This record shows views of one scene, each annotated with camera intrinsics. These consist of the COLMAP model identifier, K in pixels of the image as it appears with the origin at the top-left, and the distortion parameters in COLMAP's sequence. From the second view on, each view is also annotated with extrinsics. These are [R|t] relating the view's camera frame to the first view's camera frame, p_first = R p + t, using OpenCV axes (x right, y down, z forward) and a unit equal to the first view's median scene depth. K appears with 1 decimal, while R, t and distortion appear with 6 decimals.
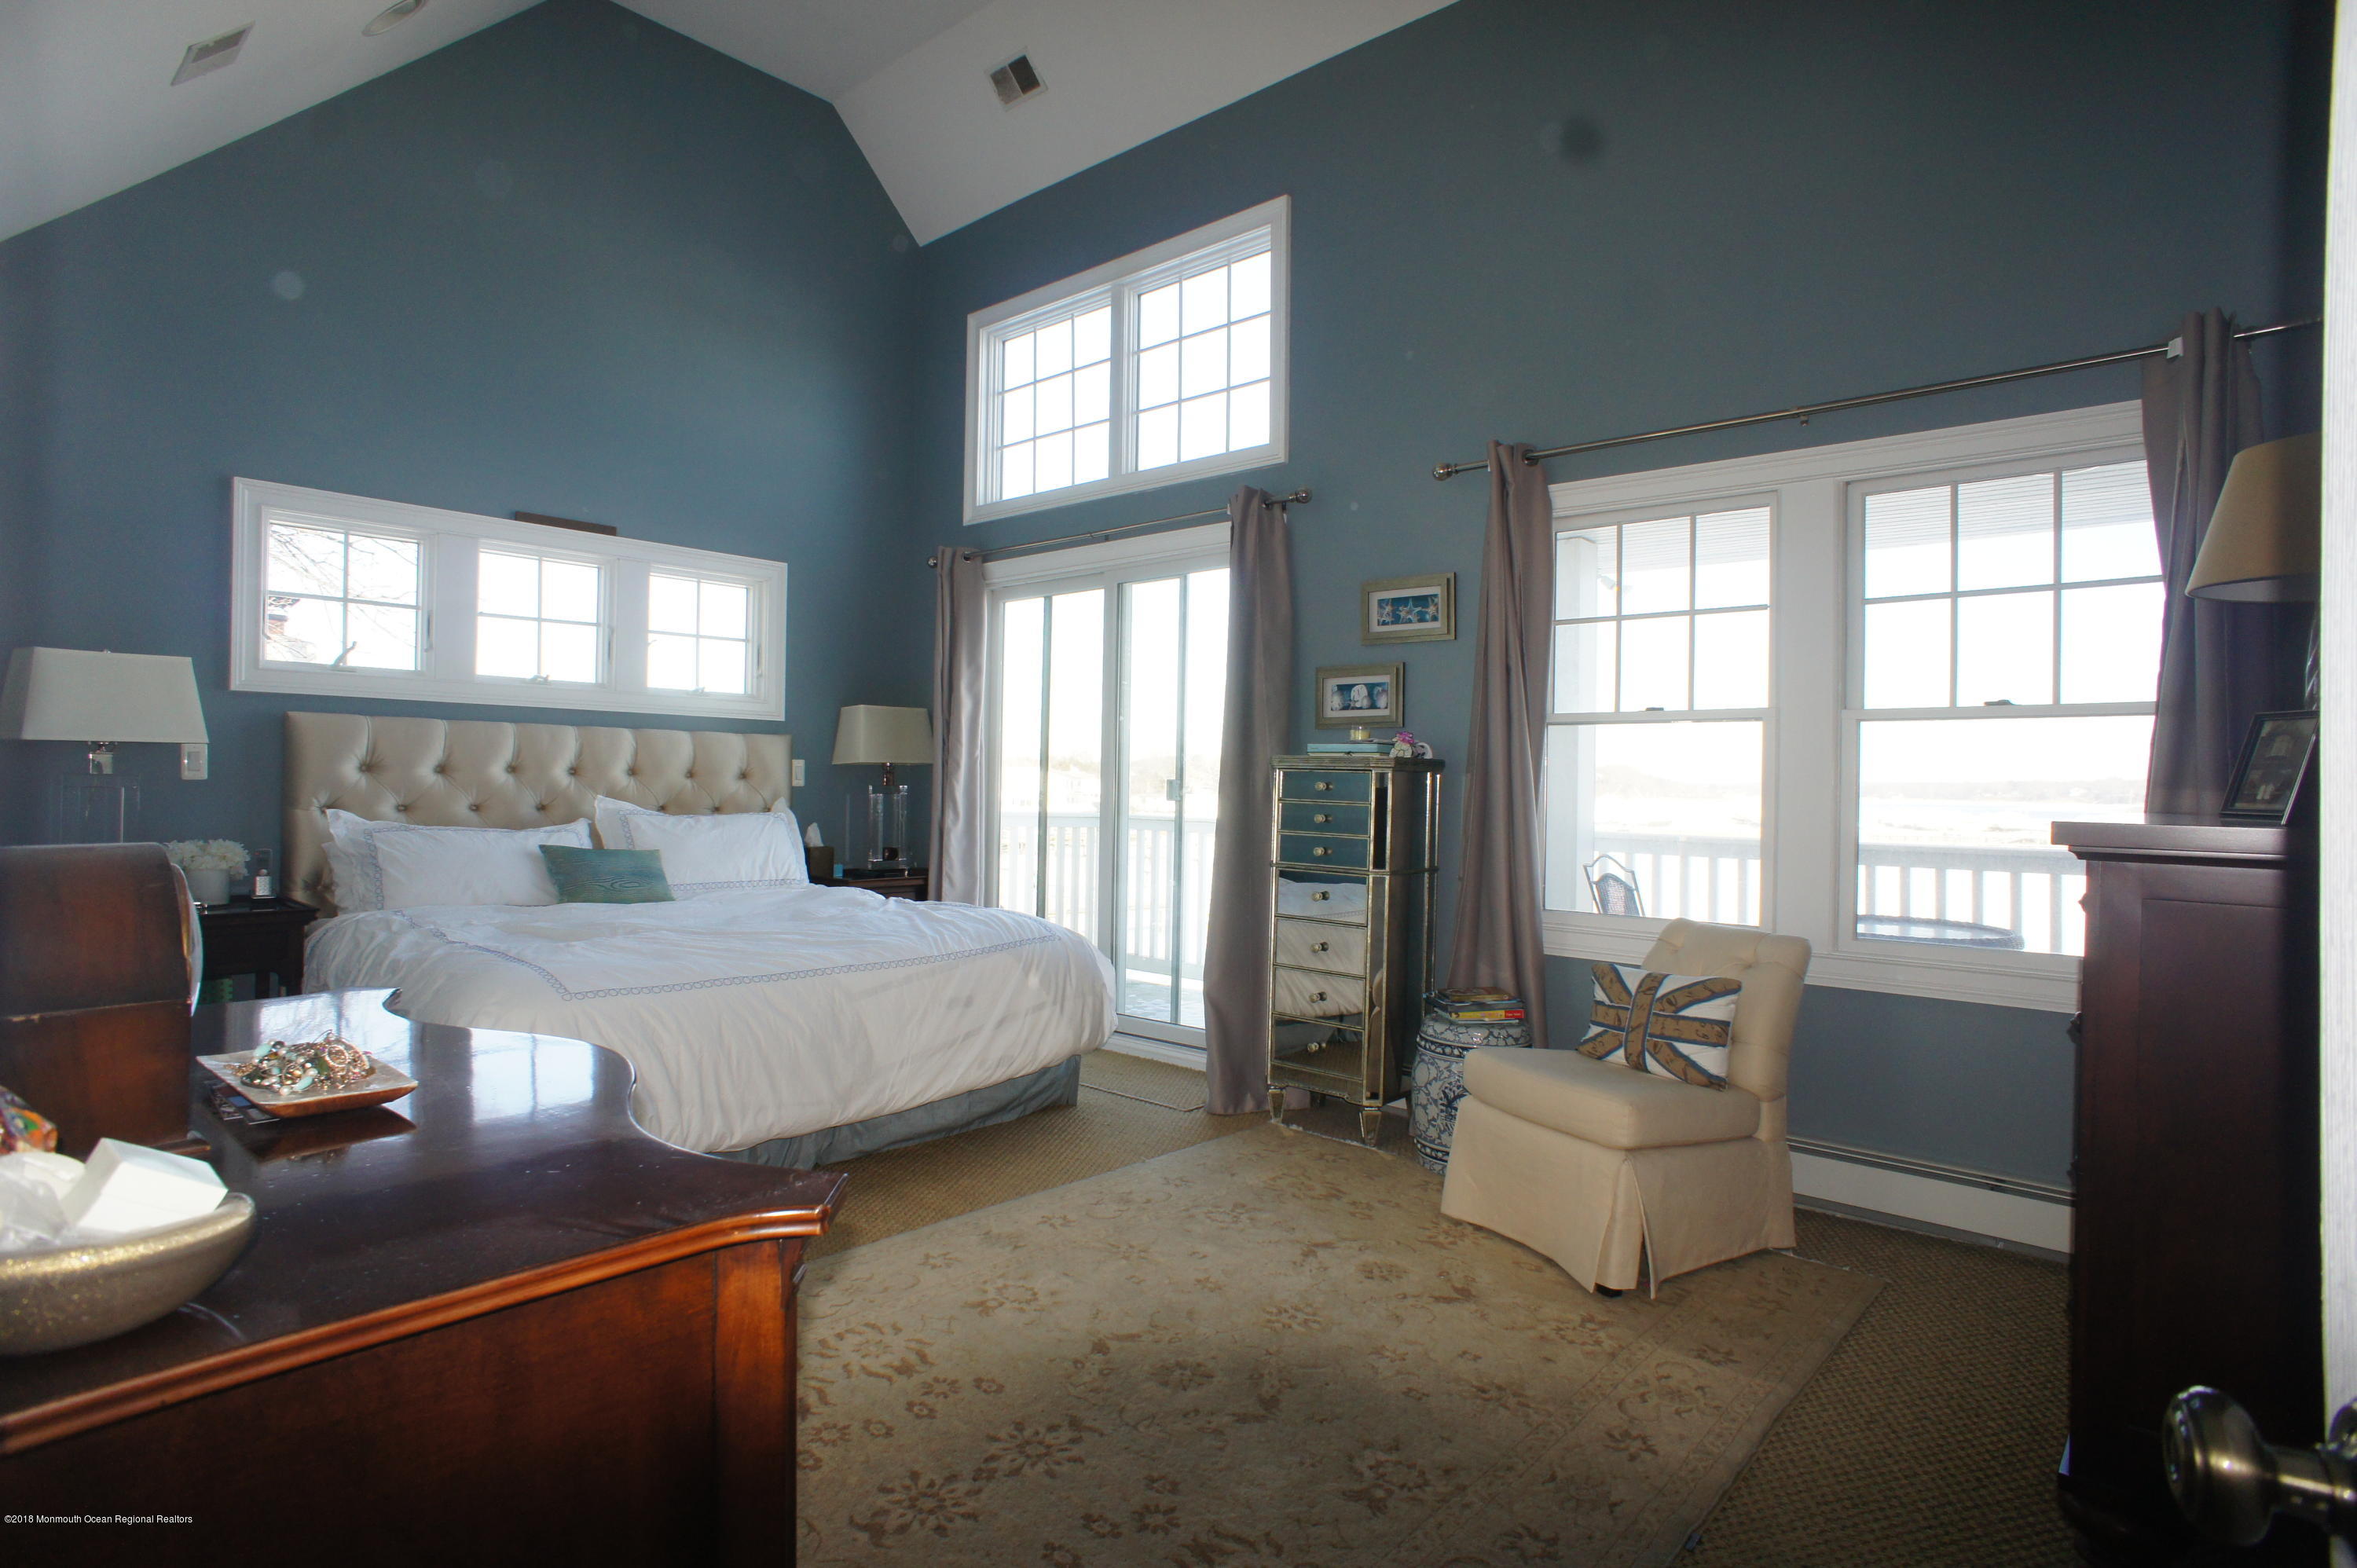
lens RADIAL K [[1242.5, 0, 1172.5], [0, 1242.5, 774.8], [0, 0, 1]] dist [-0.071419, 0.046564]
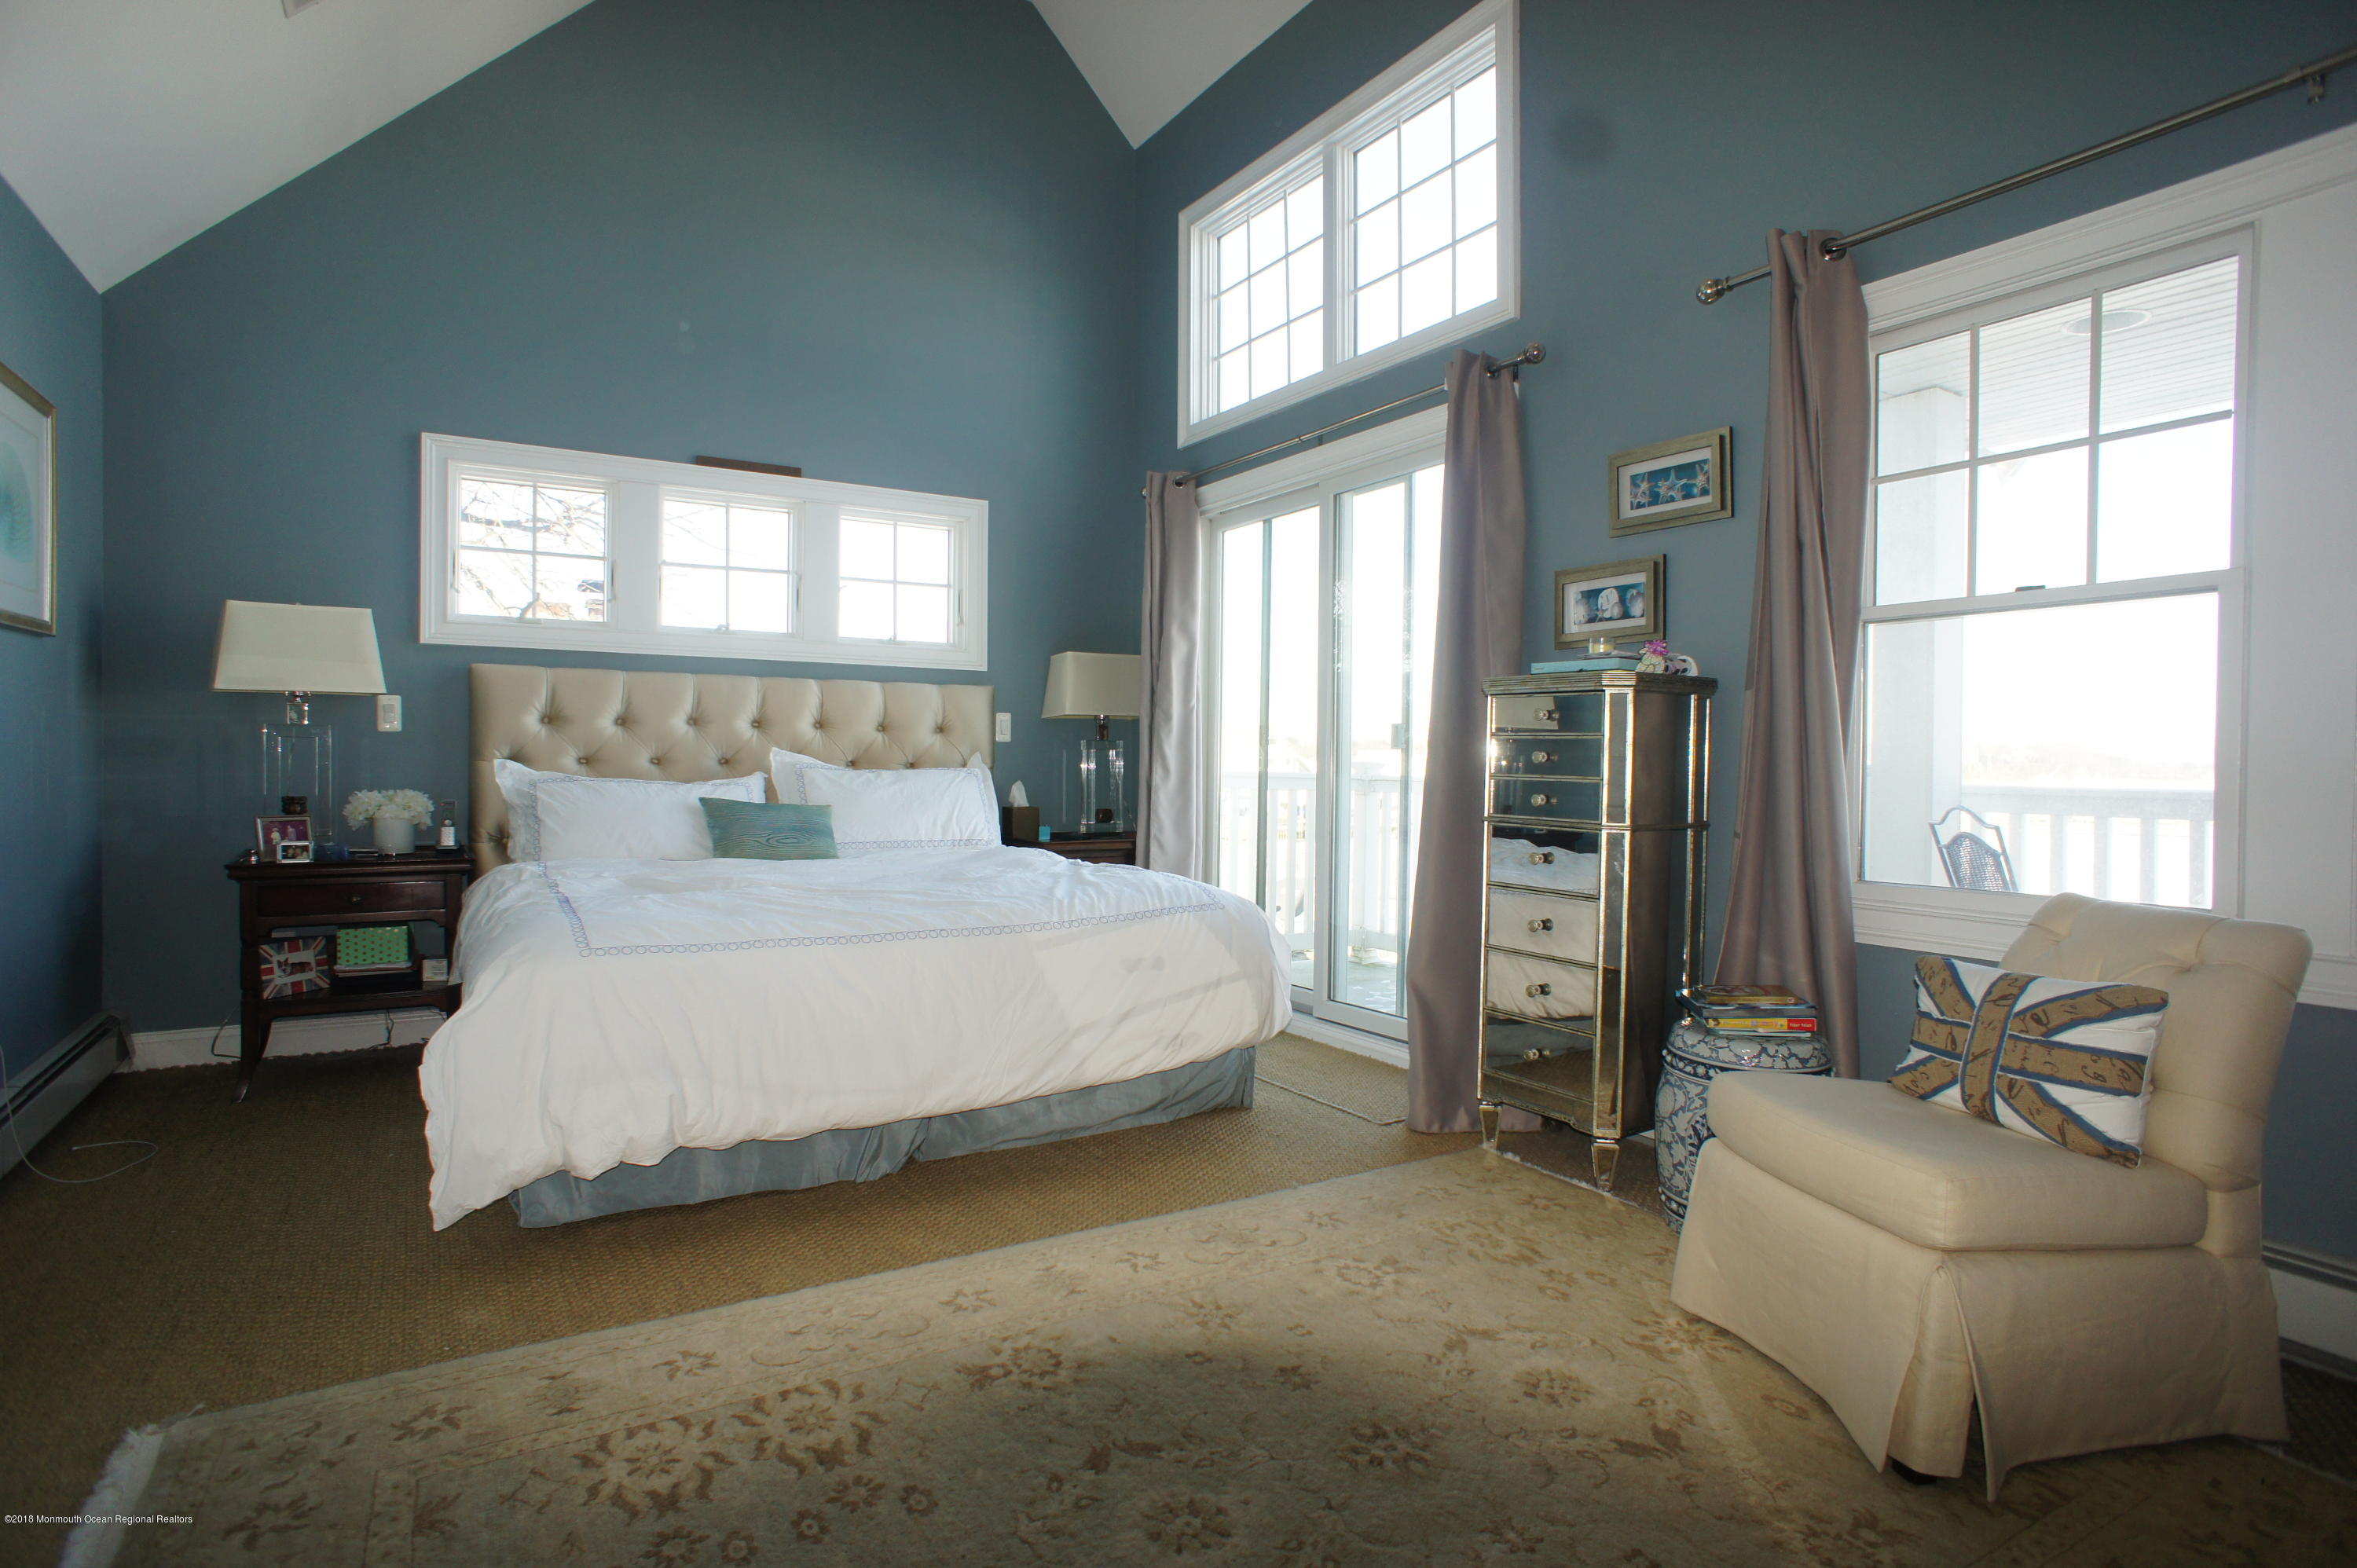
lens RADIAL K [[1242.5, 0, 1172.5], [0, 1242.5, 774.8], [0, 0, 1]] dist [-0.071419, 0.046564]
pose [[0.959577, -0.005175, -0.281400, 0.109434], [0.008777, 0.999895, 0.011540, 0.033420], [0.281311, -0.013544, 0.959521, 0.193797]]
